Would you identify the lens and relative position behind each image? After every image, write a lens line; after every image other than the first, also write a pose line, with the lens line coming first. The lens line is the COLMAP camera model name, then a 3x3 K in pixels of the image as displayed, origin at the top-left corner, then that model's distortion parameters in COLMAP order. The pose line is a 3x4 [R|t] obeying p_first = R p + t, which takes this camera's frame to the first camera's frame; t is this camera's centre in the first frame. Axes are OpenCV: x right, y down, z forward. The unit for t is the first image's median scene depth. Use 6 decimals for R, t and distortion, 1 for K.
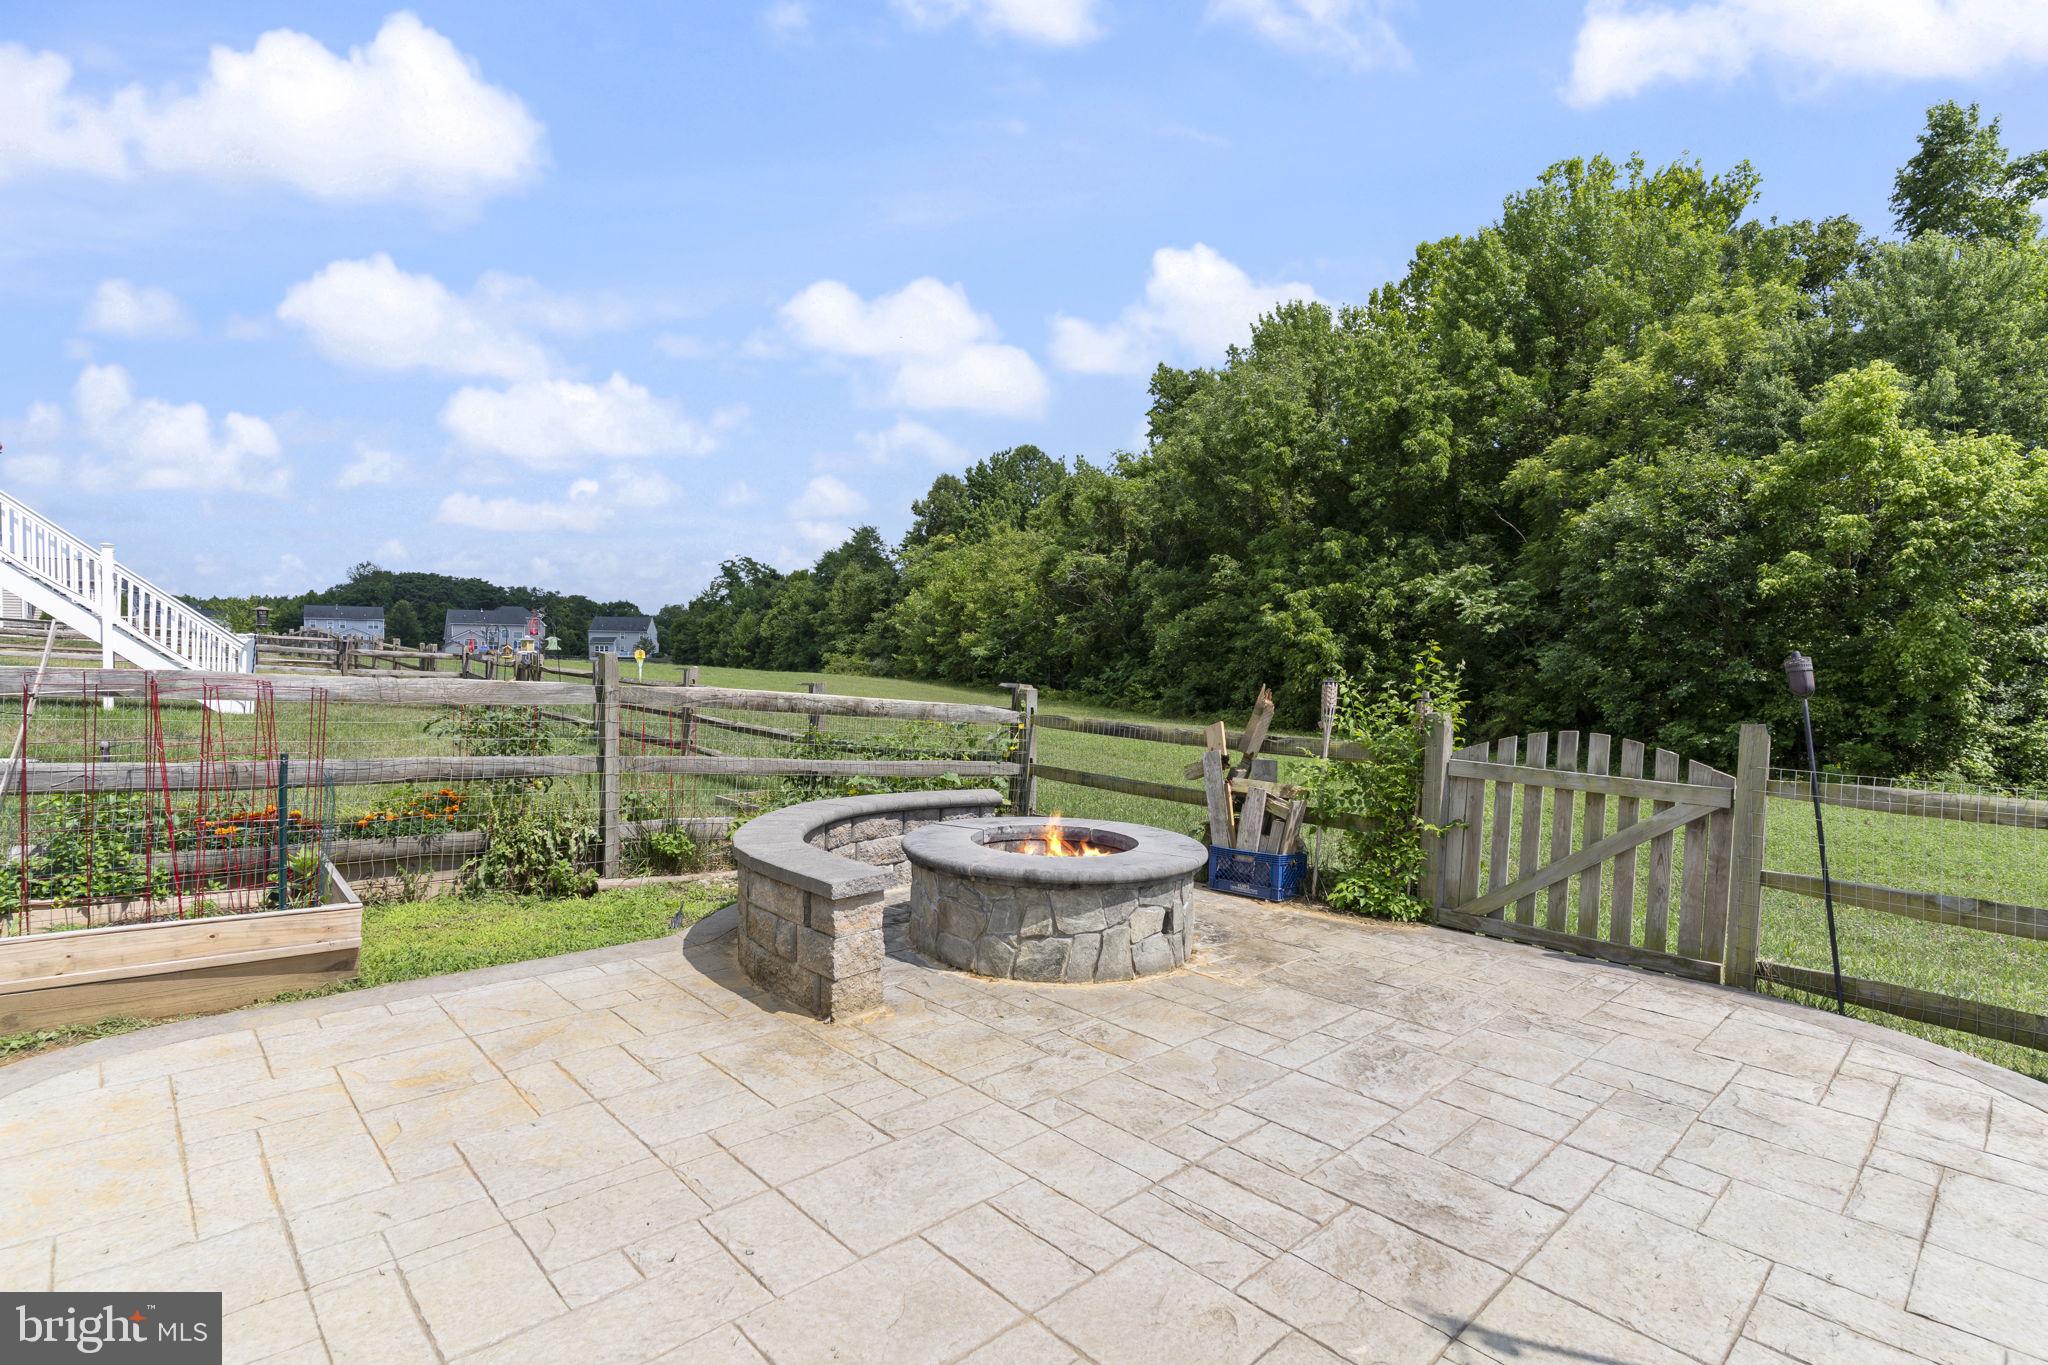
lens RADIAL K [[979.0, 0, 1015.4], [0, 979.0, 684.6], [0, 0, 1]] dist [0.005464, -0.001480]
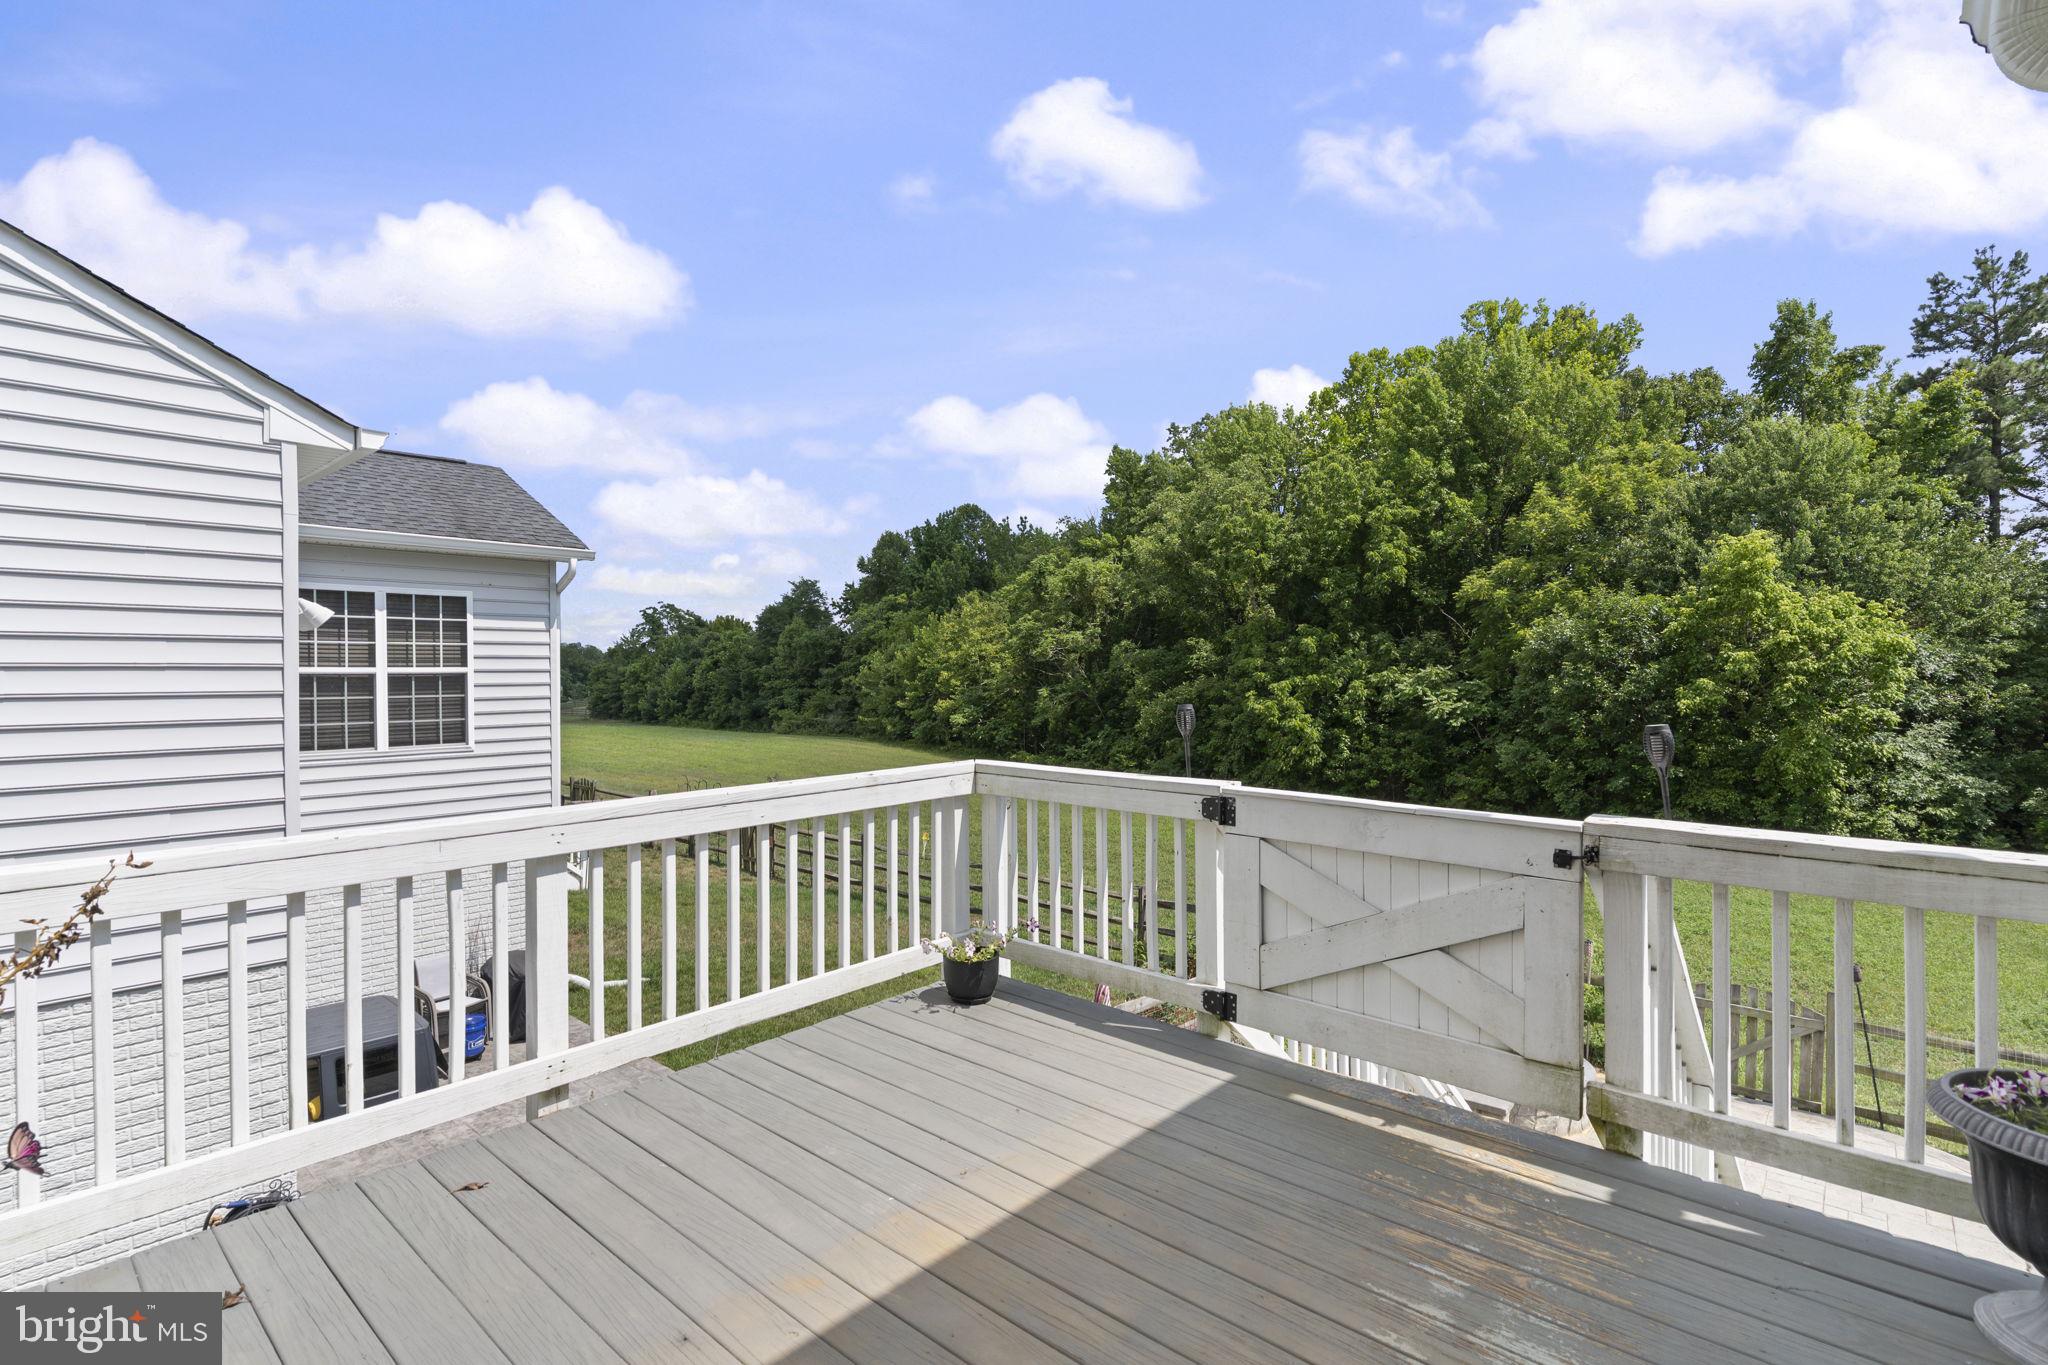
lens RADIAL K [[979.0, 0, 1022.5], [0, 979.0, 694.4], [0, 0, 1]] dist [0.005464, -0.001480]
pose [[0.994206, -0.018020, 0.105975, -0.135347], [0.020127, 0.999620, -0.018853, -0.066593], [-0.105595, 0.020876, 0.994190, -0.106496]]
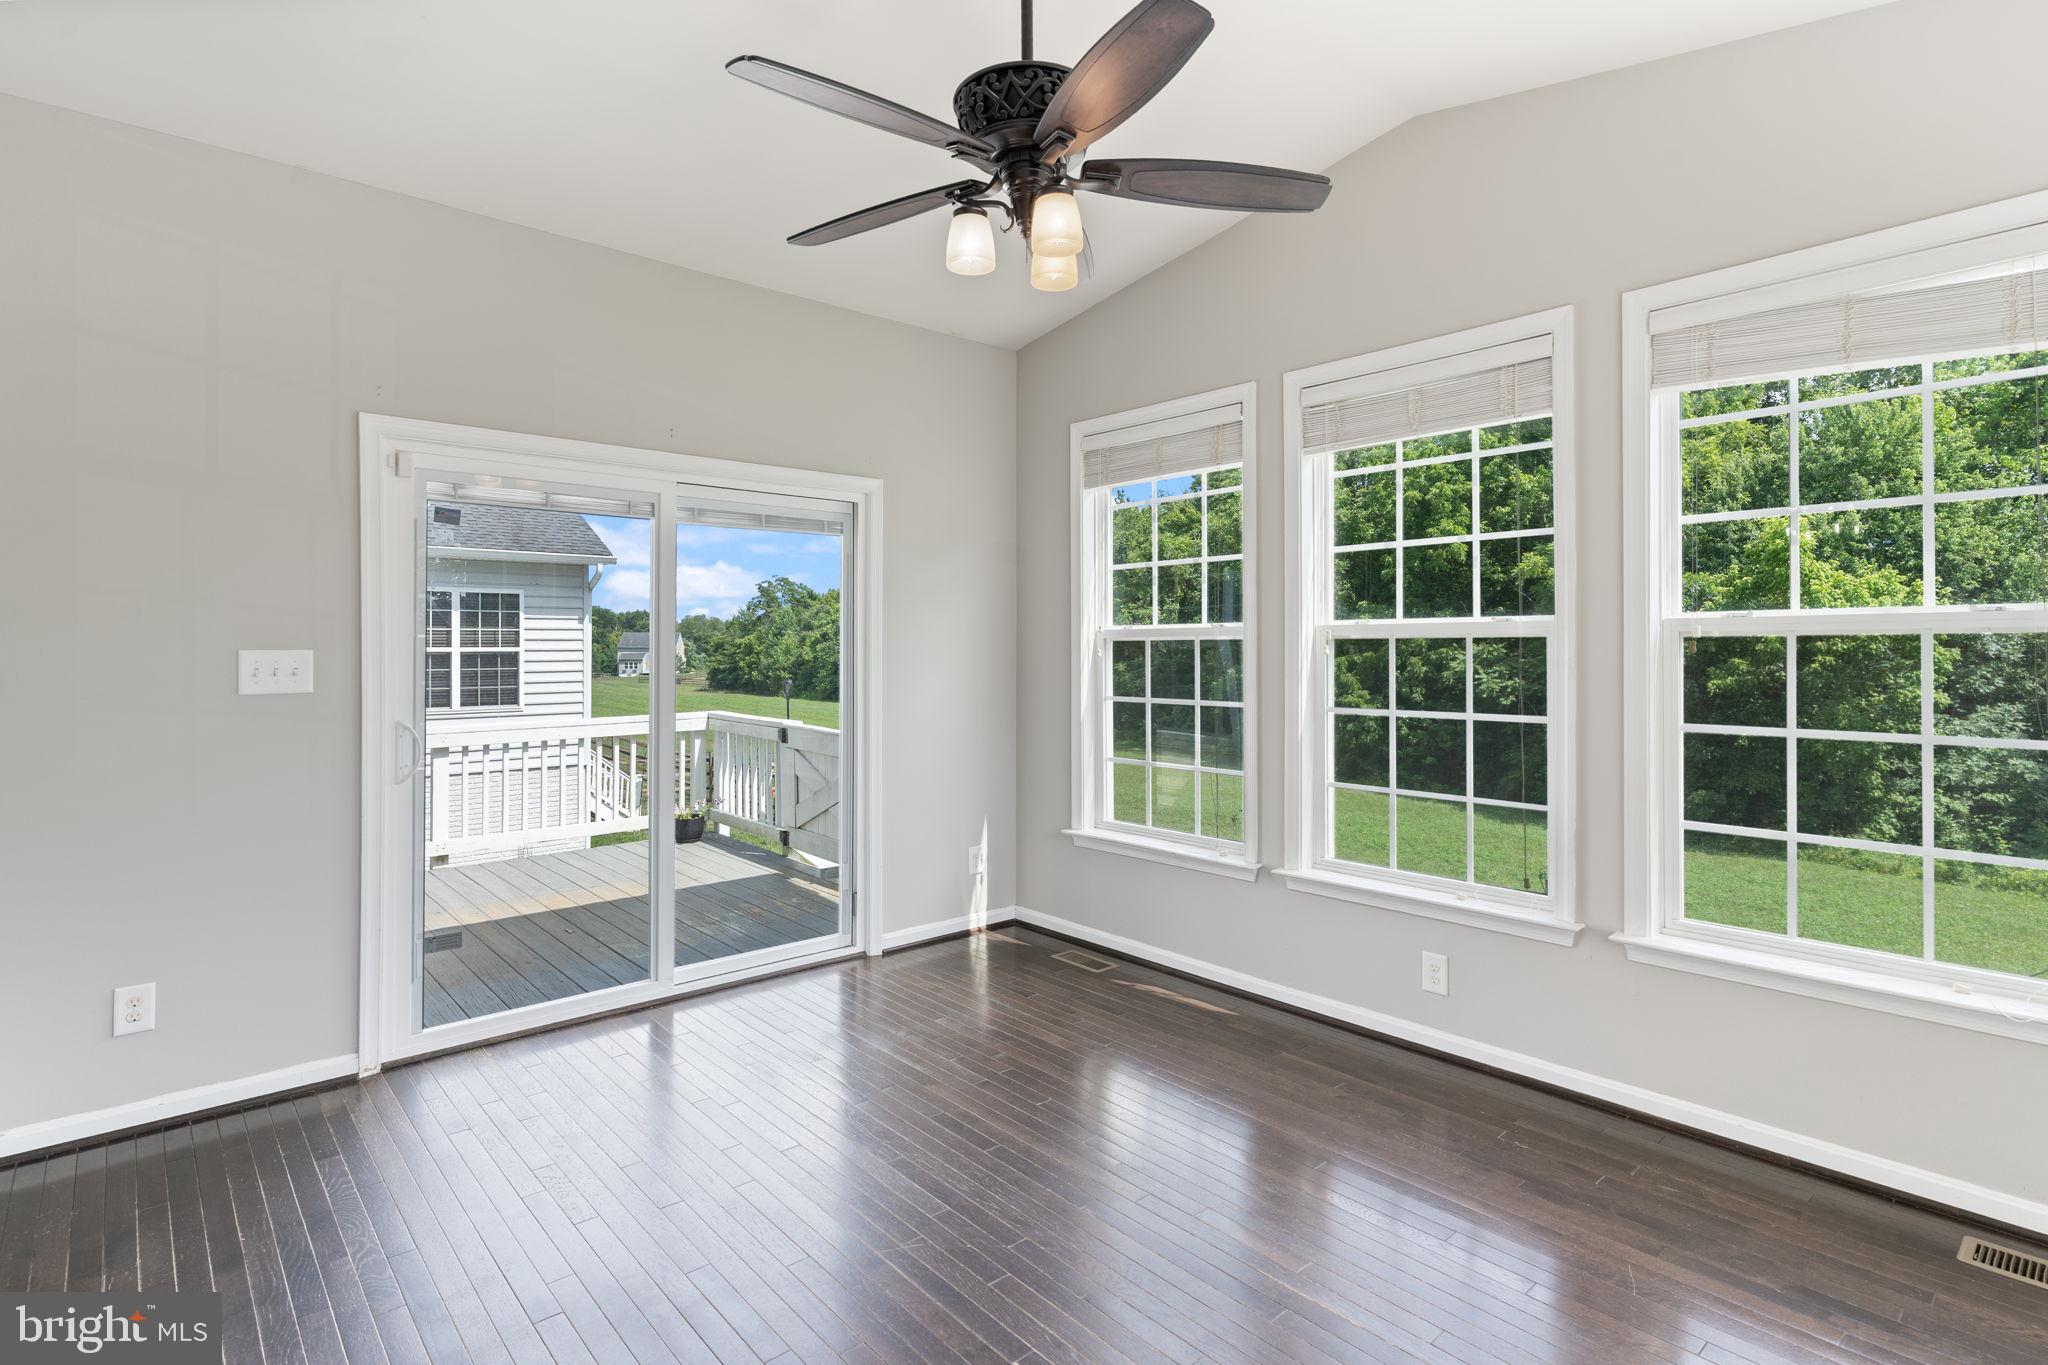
lens RADIAL K [[1010.4, 0, 1027.0], [0, 1010.4, 654.4], [0, 0, 1]] dist [0.003755, -0.000266]
pose [[0.999879, -0.011268, -0.010770, -0.065547], [0.010896, 0.999363, -0.033993, -0.065081], [0.011146, 0.033871, 0.999364, -0.193185]]
